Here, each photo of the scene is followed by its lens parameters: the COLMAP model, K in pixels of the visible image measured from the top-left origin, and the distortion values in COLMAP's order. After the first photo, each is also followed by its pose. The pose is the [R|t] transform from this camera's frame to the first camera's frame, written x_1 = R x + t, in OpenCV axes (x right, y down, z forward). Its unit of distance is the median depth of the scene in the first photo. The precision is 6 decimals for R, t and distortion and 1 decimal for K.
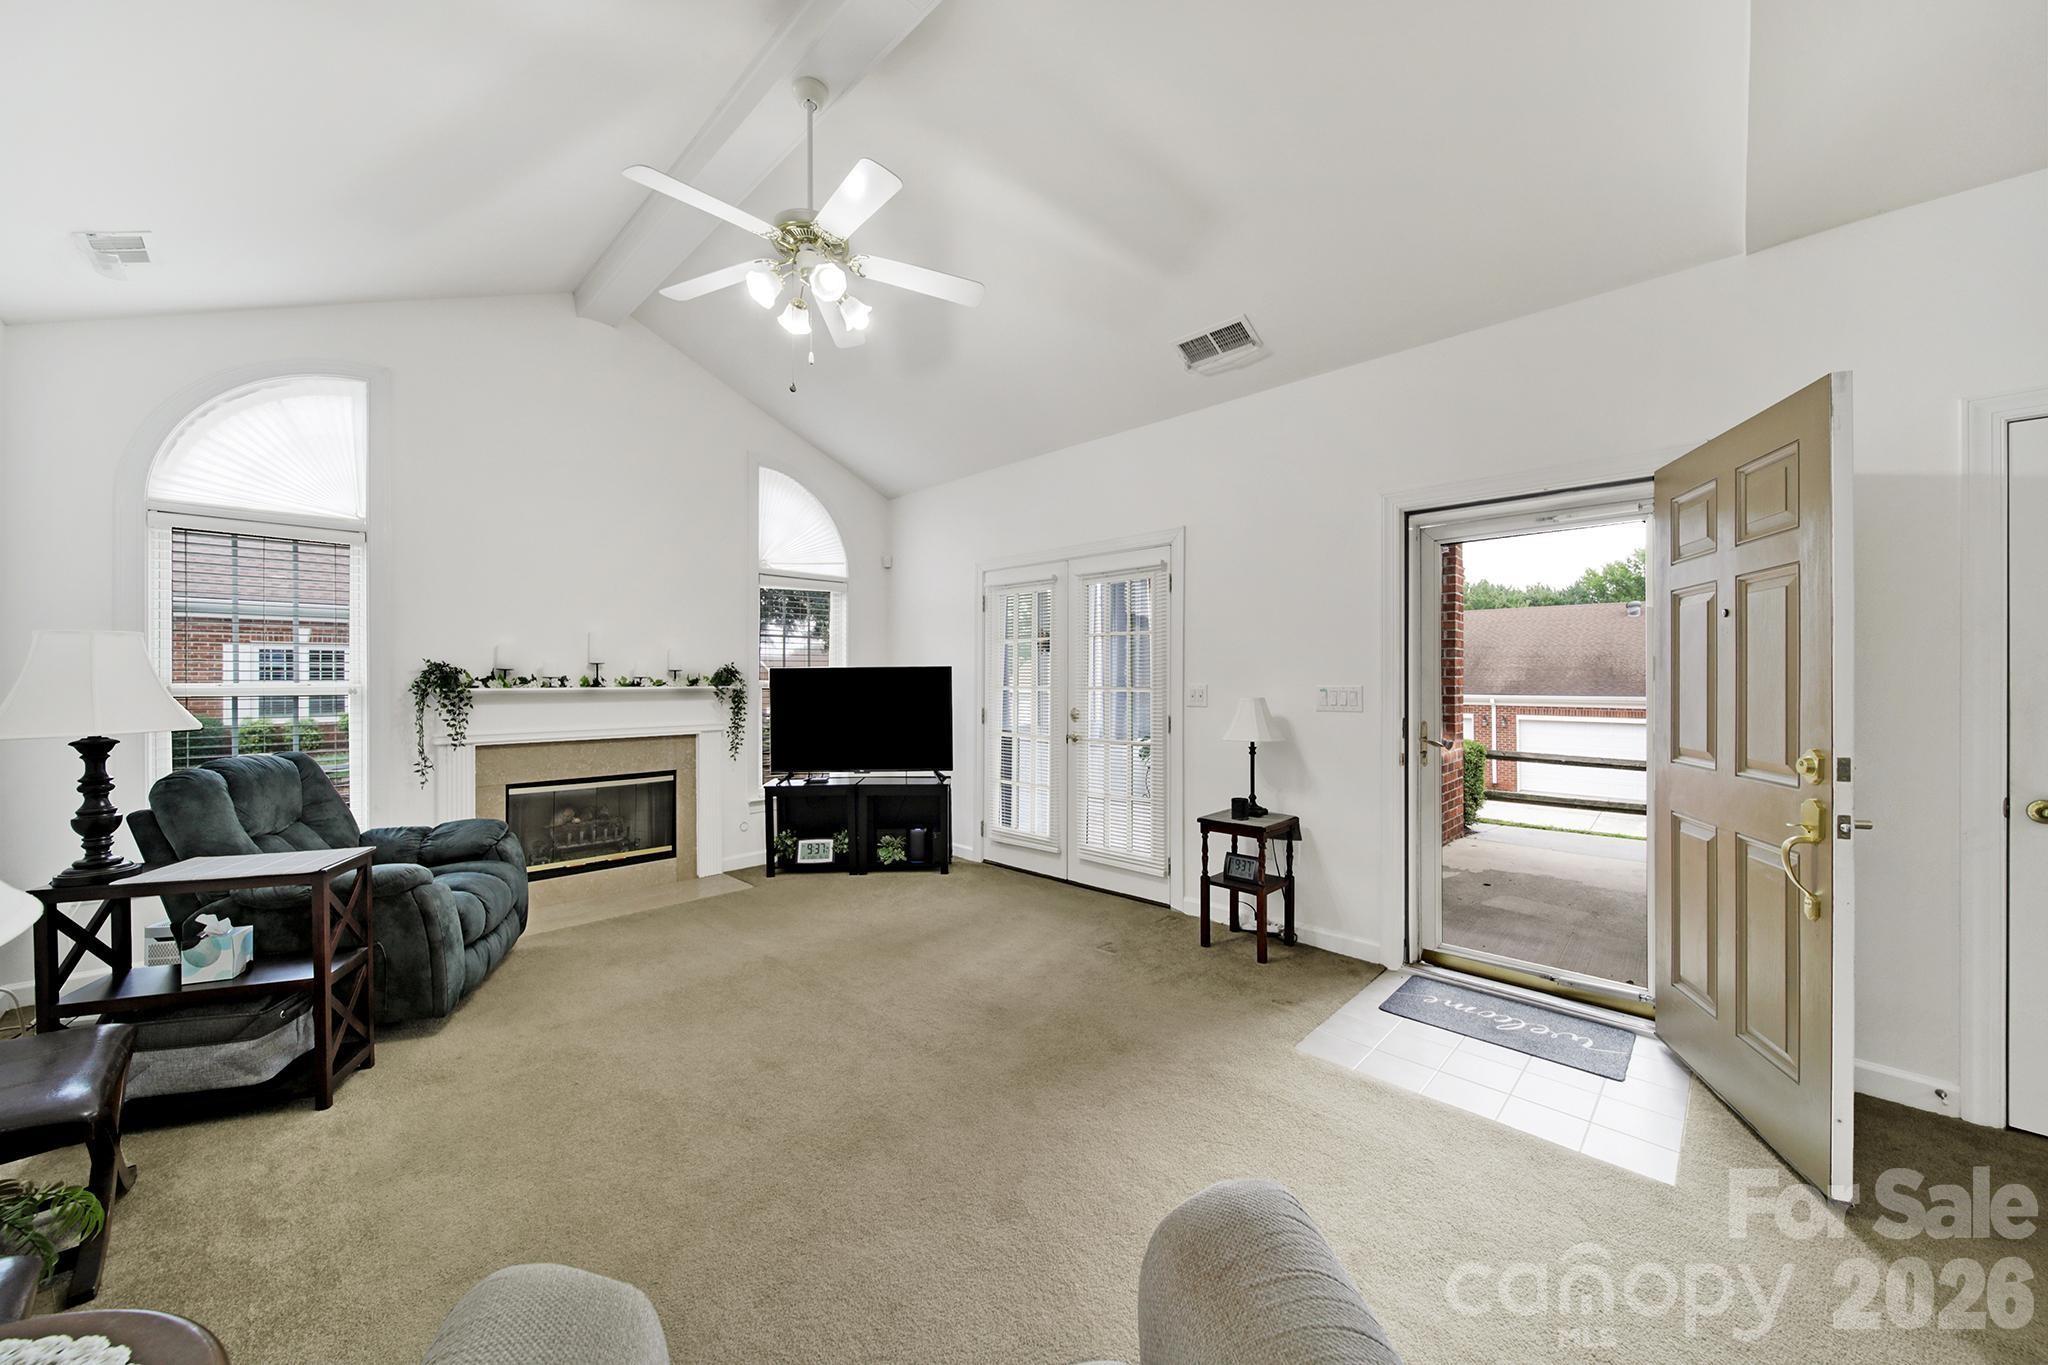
lens RADIAL K [[746.2, 0, 1035.2], [0, 746.2, 683.0], [0, 0, 1]] dist [0.002988, -0.001386]
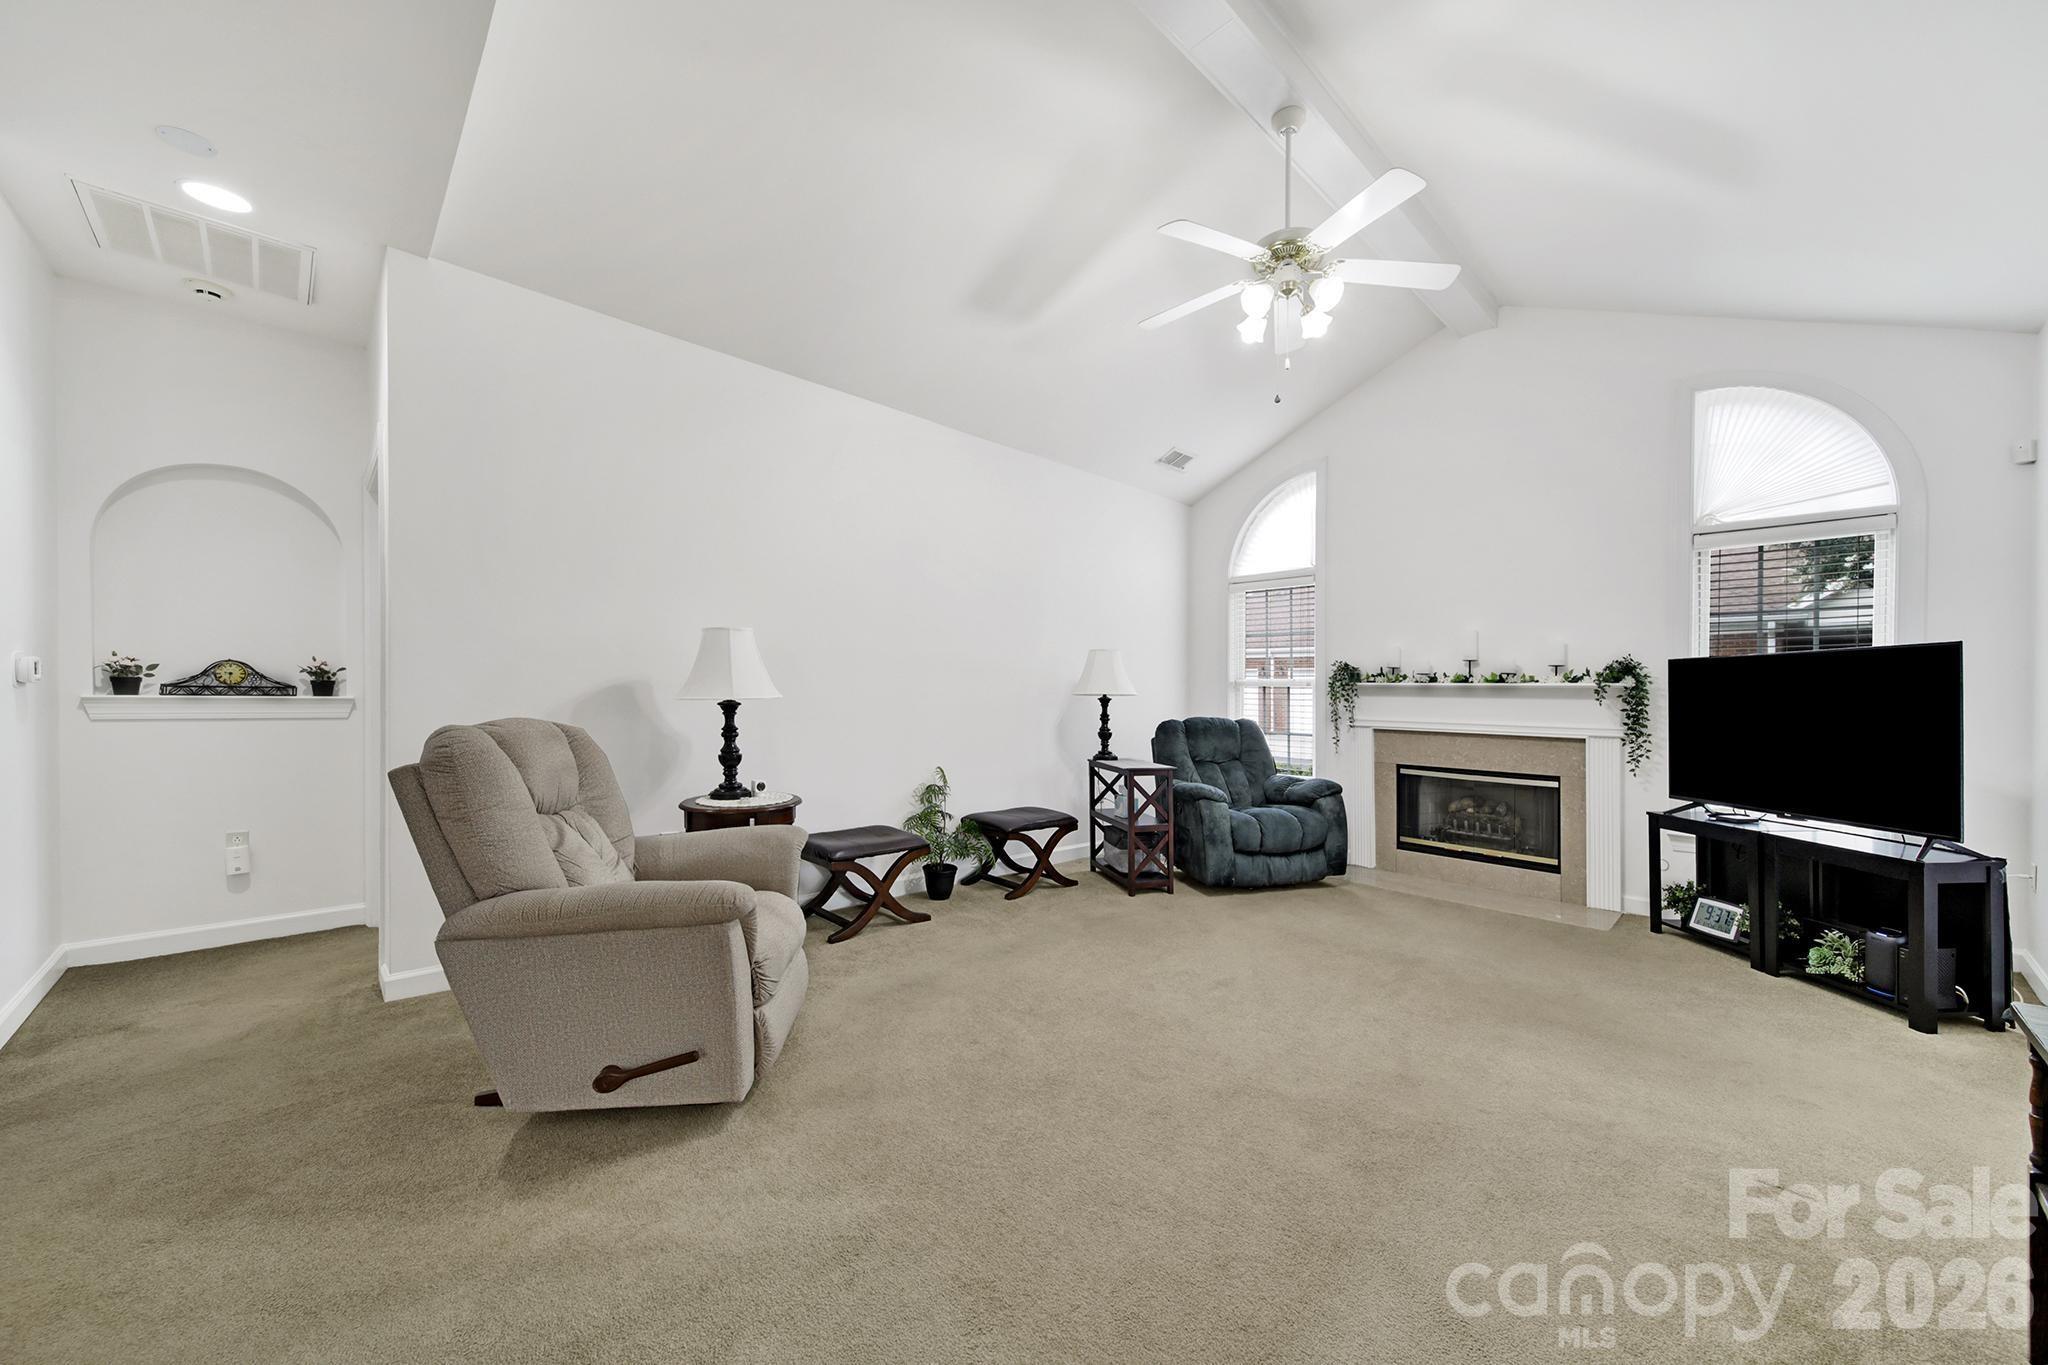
lens RADIAL K [[746.2, 0, 1010.3], [0, 746.2, 685.2], [0, 0, 1]] dist [0.002988, -0.001386]
pose [[-0.054105, -0.006657, -0.998513, 0.493132], [-0.024058, 0.999696, -0.005361, 0.028955], [0.998245, 0.023732, -0.054249, 0.411069]]
